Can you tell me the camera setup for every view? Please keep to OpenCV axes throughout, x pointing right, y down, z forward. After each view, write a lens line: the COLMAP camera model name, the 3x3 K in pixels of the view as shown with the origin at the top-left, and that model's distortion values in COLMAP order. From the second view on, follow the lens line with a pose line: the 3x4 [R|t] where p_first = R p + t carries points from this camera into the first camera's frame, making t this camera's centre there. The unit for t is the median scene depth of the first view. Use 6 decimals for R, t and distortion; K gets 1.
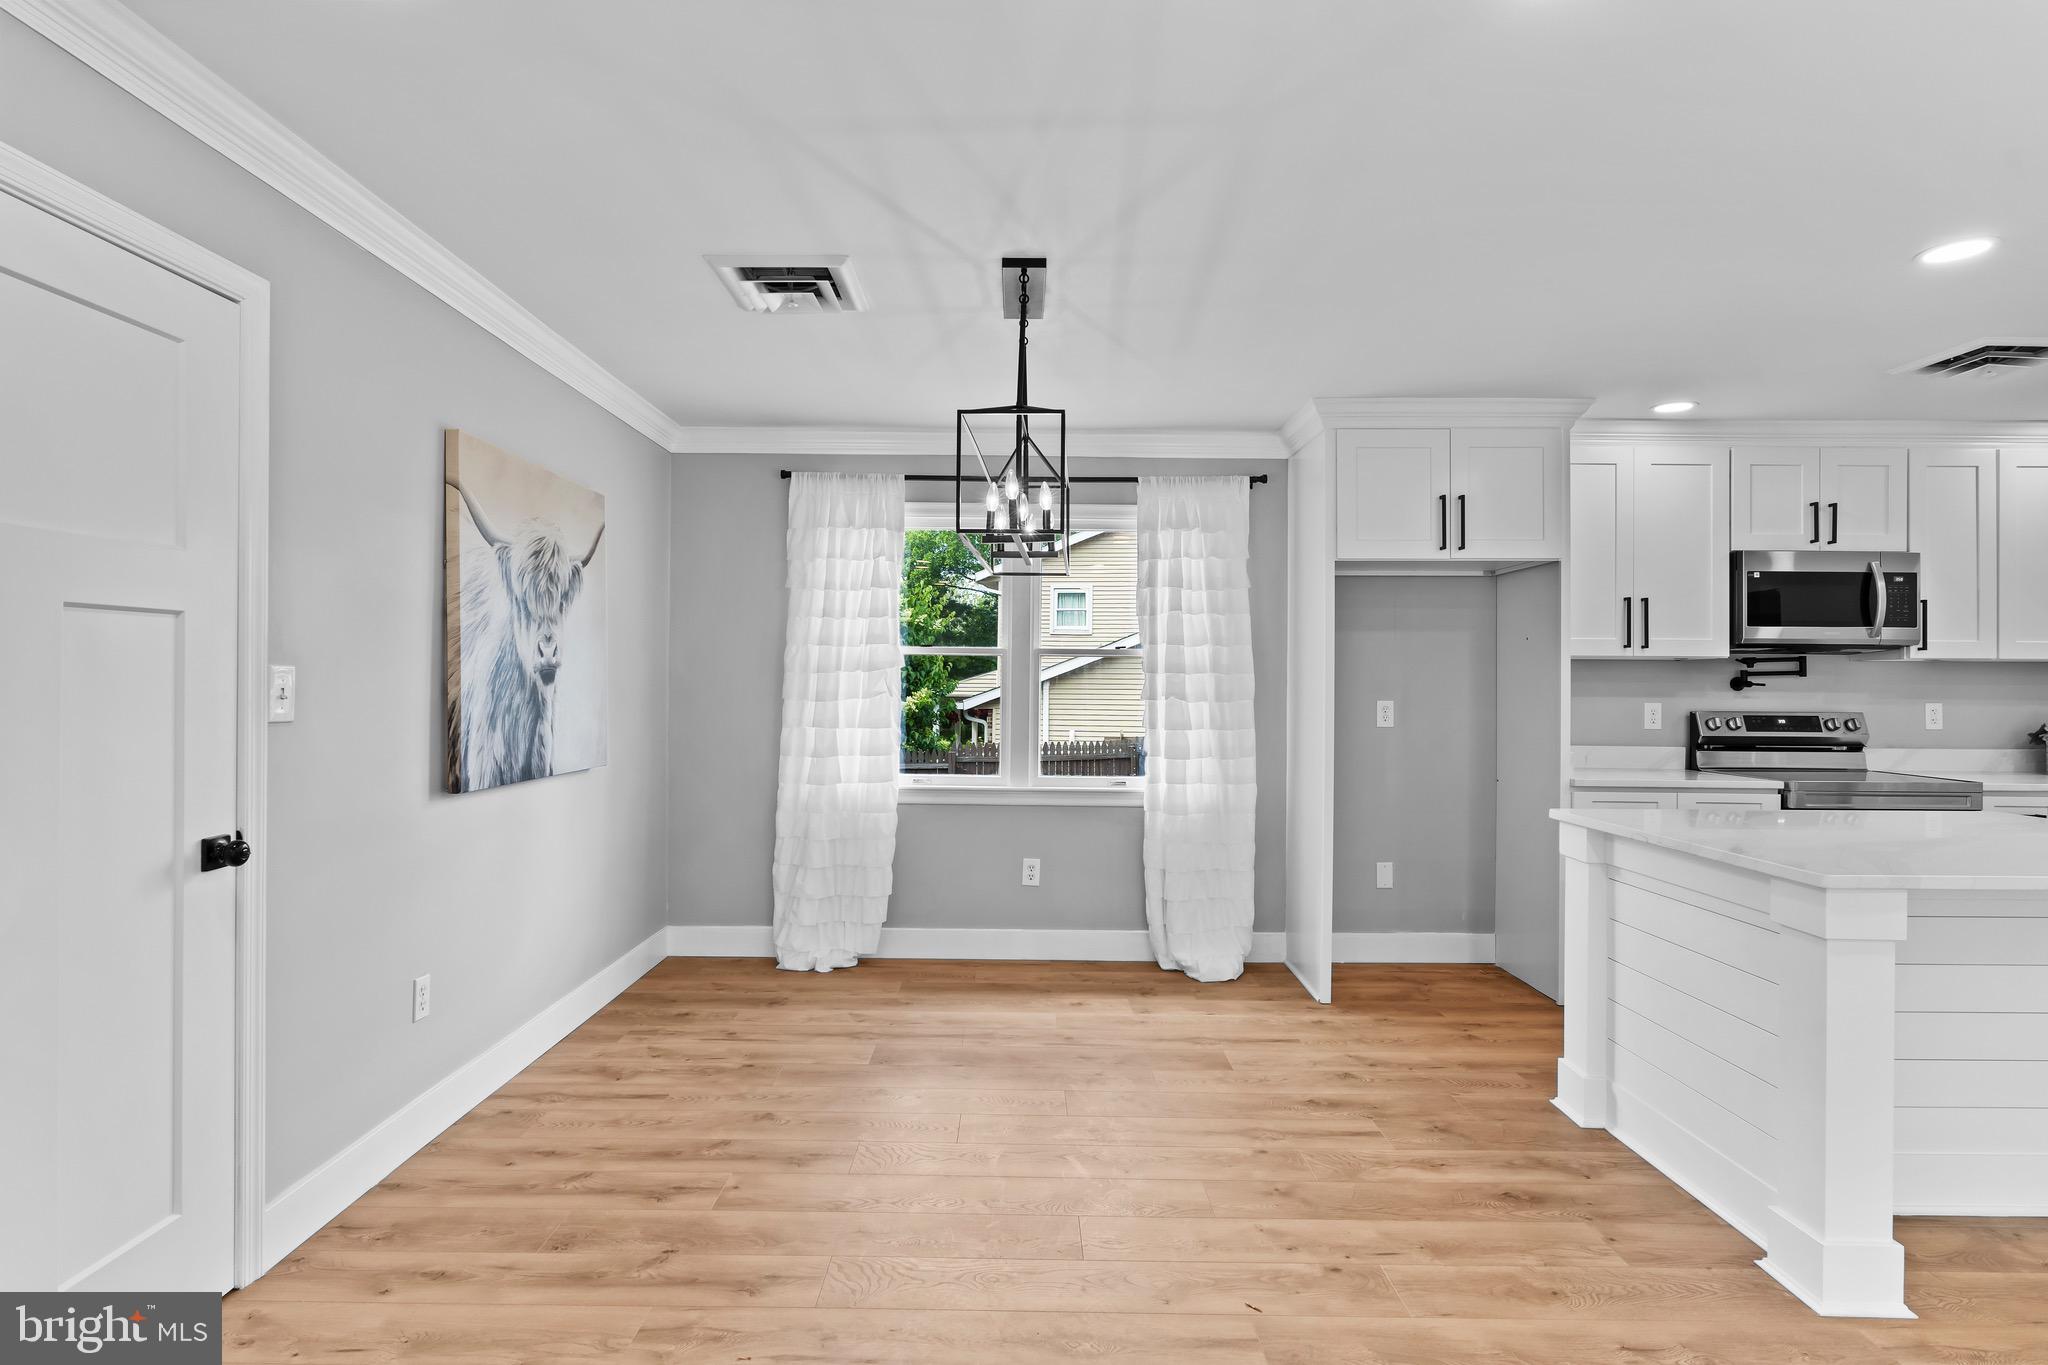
lens RADIAL K [[1046.0, 0, 1015.0], [0, 1046.0, 676.5], [0, 0, 1]] dist [-0.009814, 0.006173]
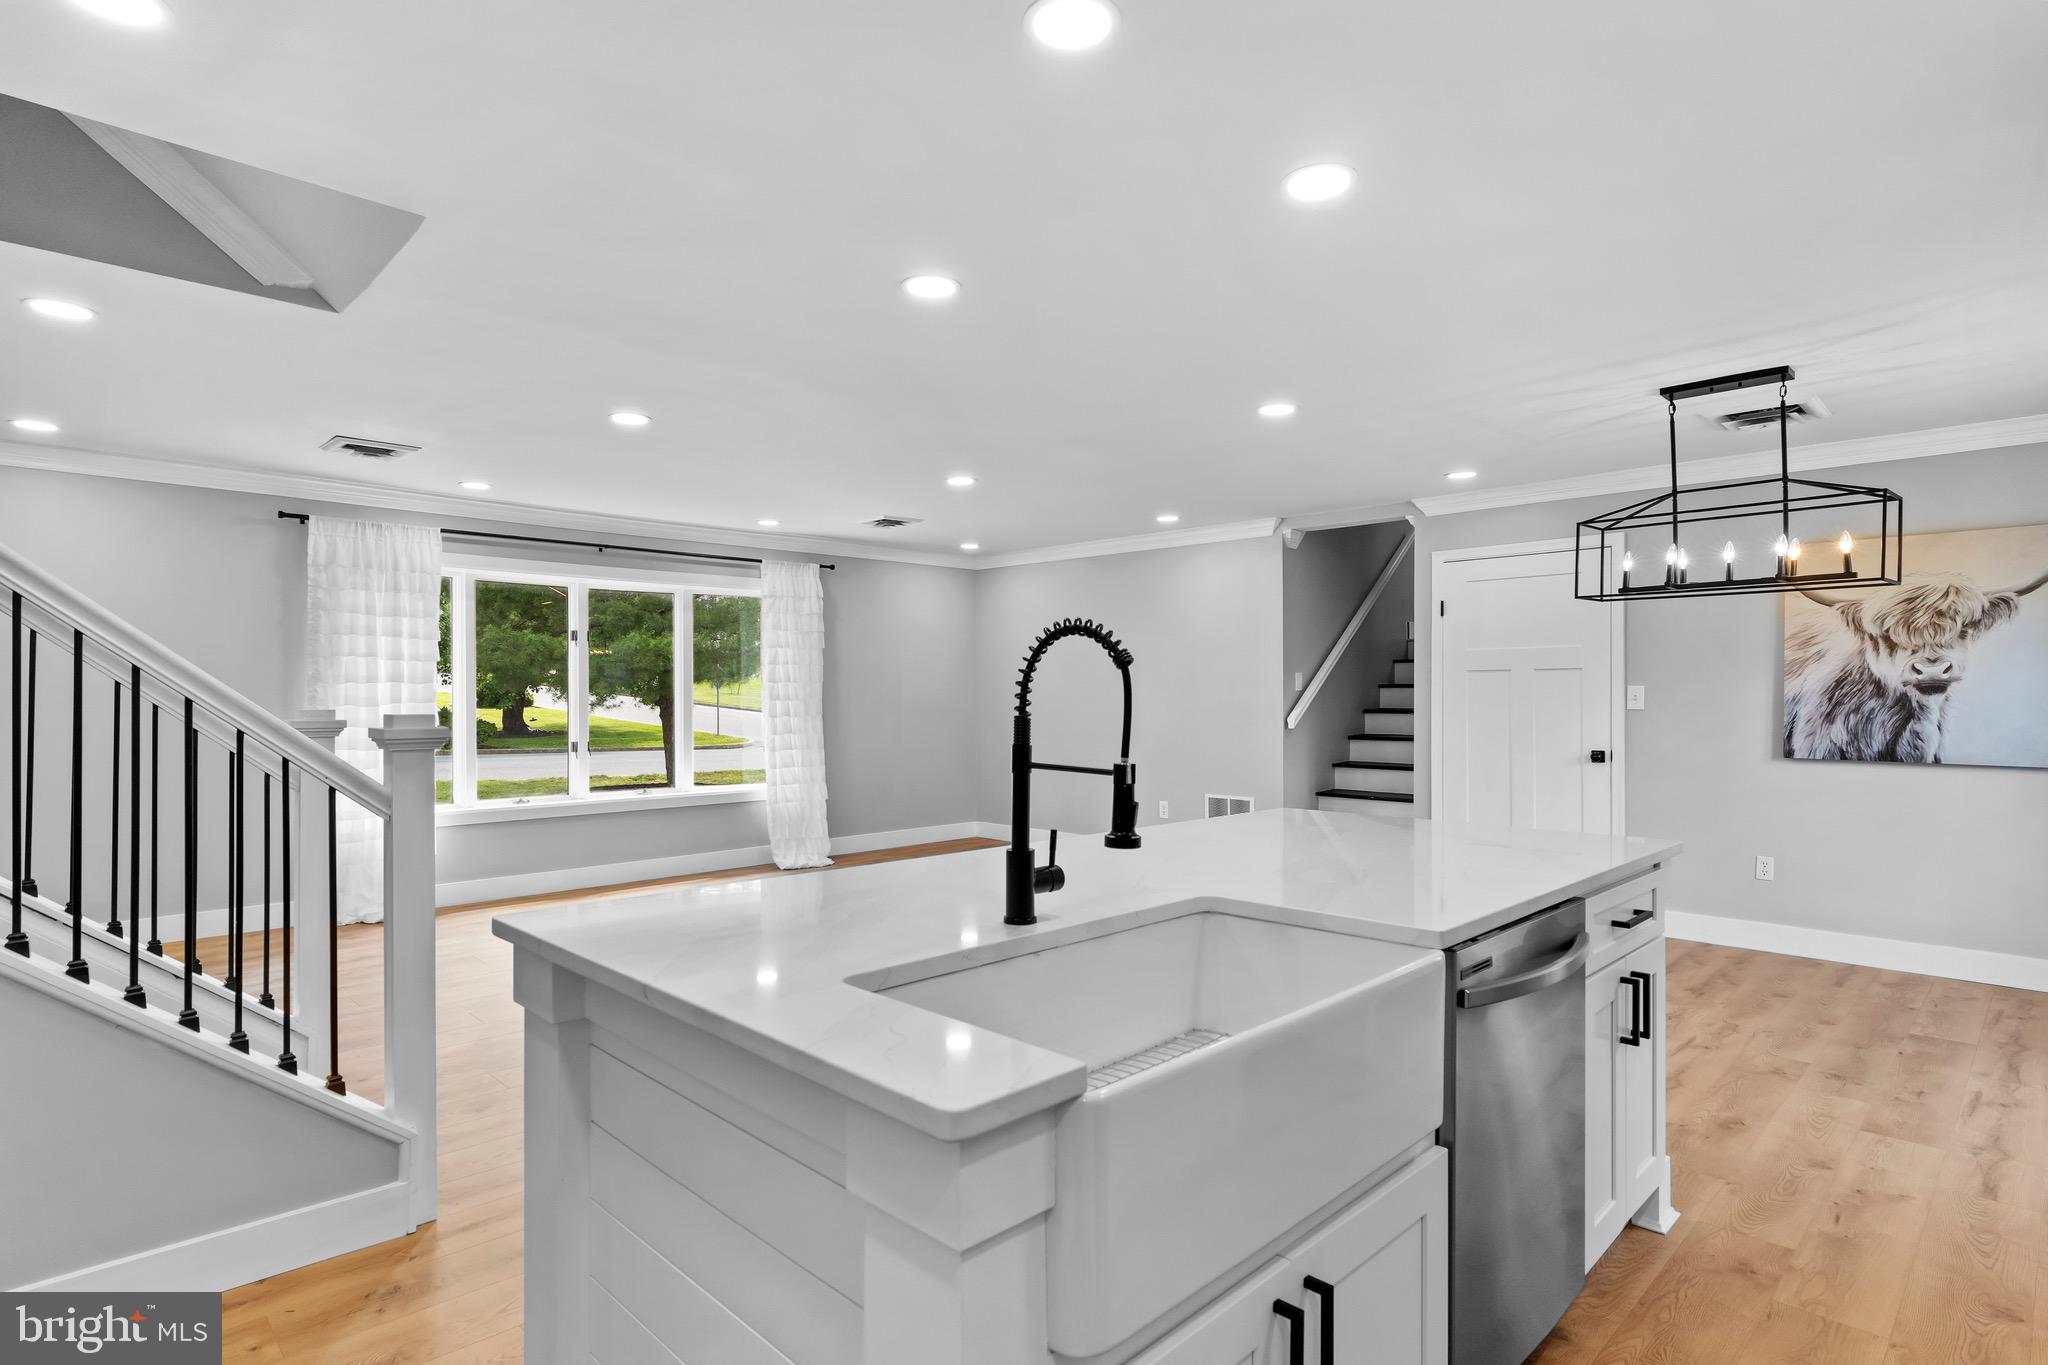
lens RADIAL K [[1046.0, 0, 1019.0], [0, 1046.0, 693.7], [0, 0, 1]] dist [-0.009814, 0.006173]
pose [[-0.712367, -0.010829, -0.701723, 1.025029], [-0.004777, 0.999933, -0.010581, 0.020196], [0.701790, -0.004185, -0.712371, 0.876416]]
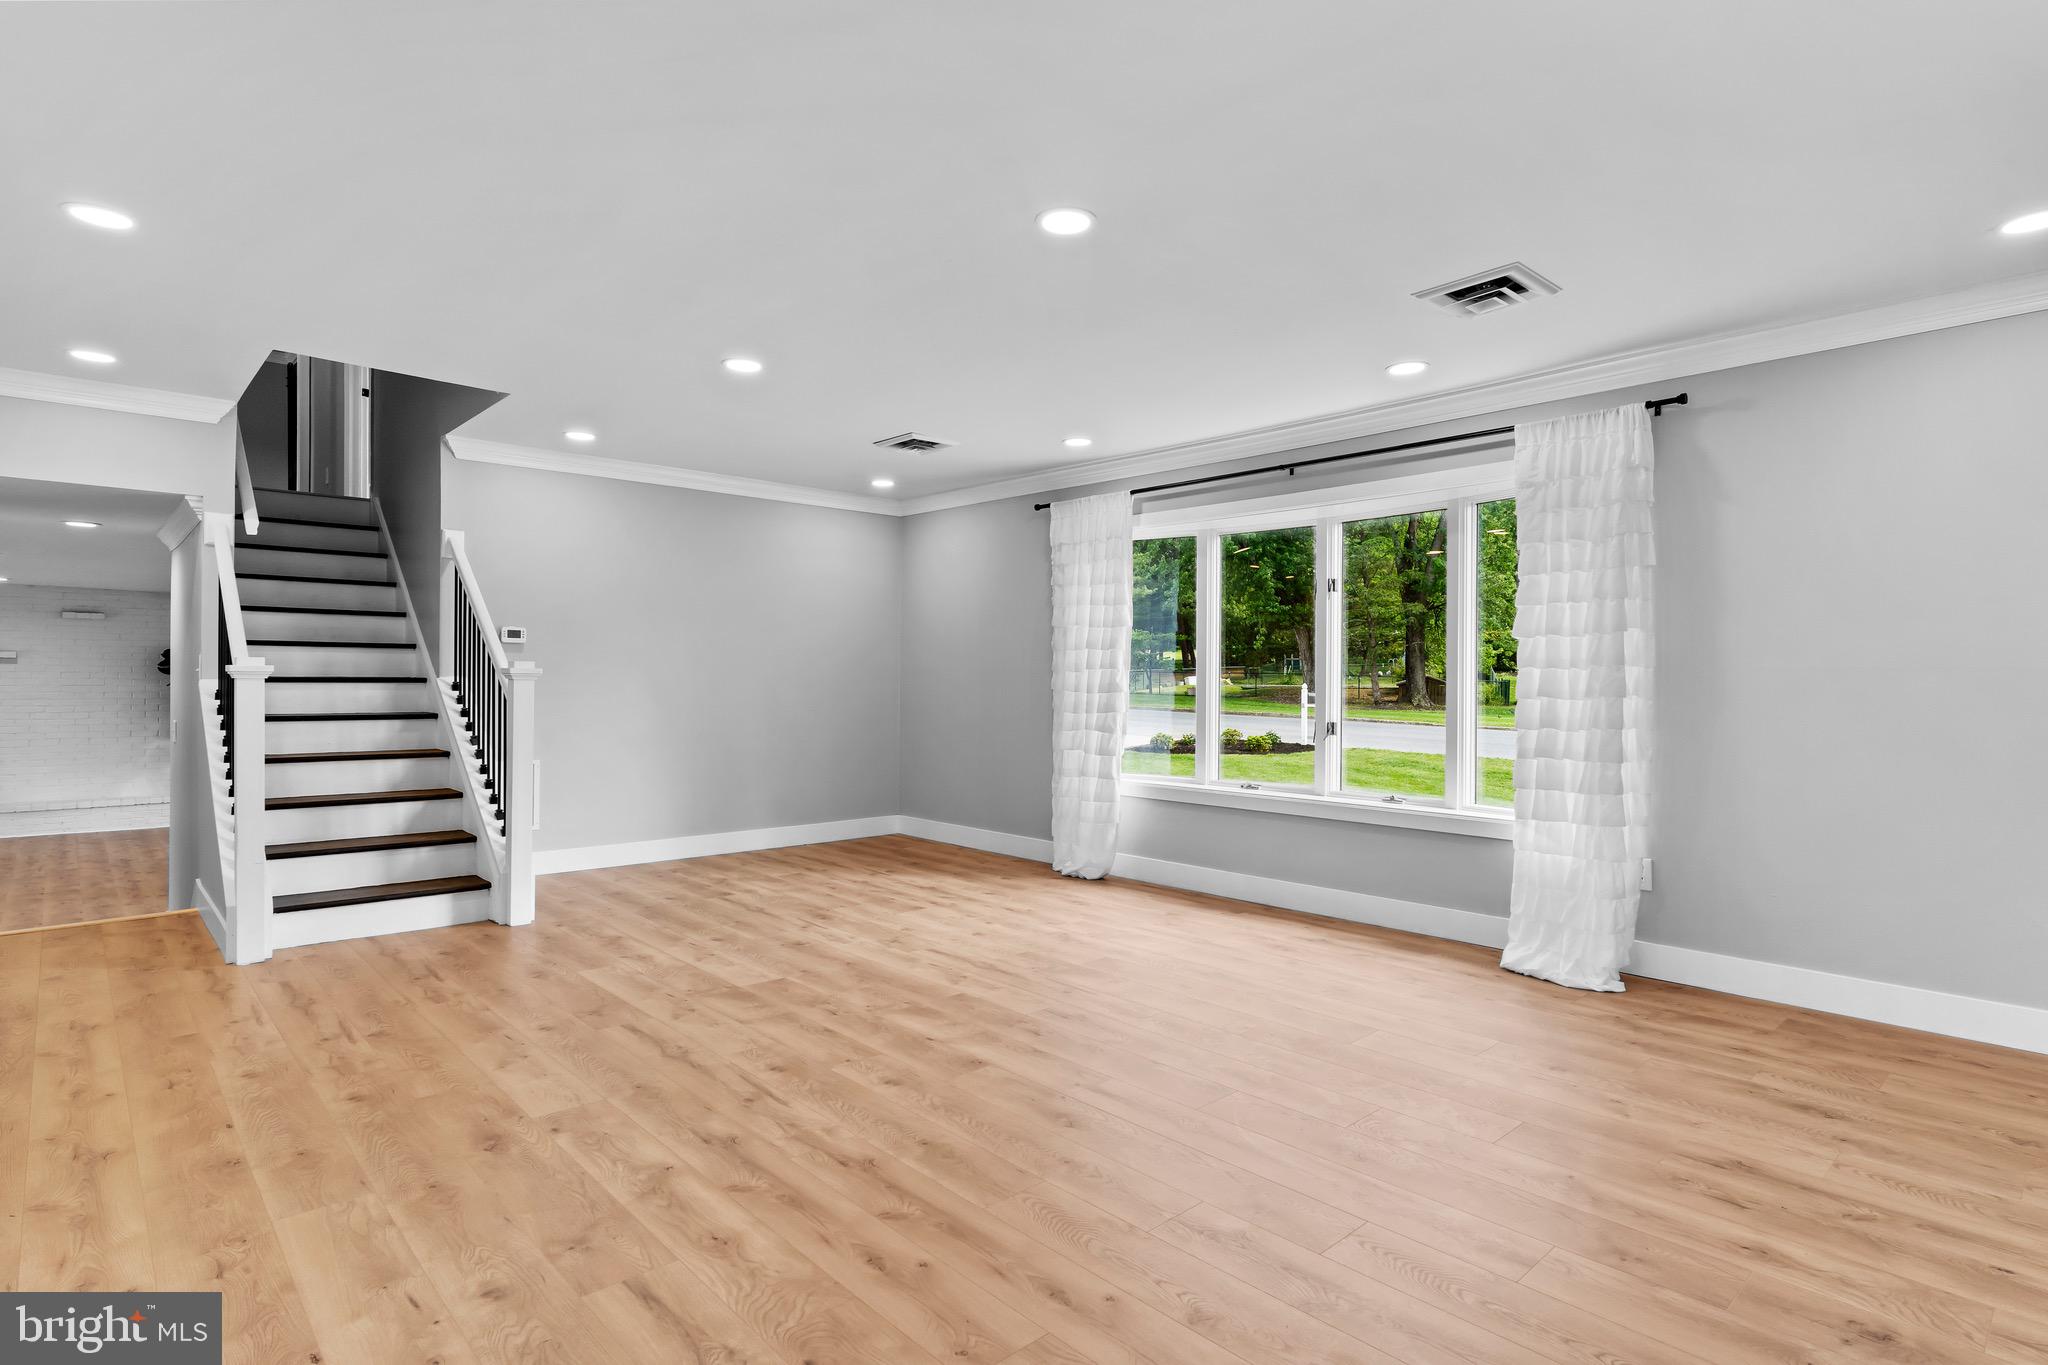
lens RADIAL K [[1046.0, 0, 1019.8], [0, 1046.0, 678.4], [0, 0, 1]] dist [-0.009814, 0.006173]
pose [[-0.680794, -0.016196, 0.732296, -0.277997], [-0.017637, 0.999828, 0.005717, 0.027260], [-0.732263, -0.009023, -0.680962, 0.381101]]
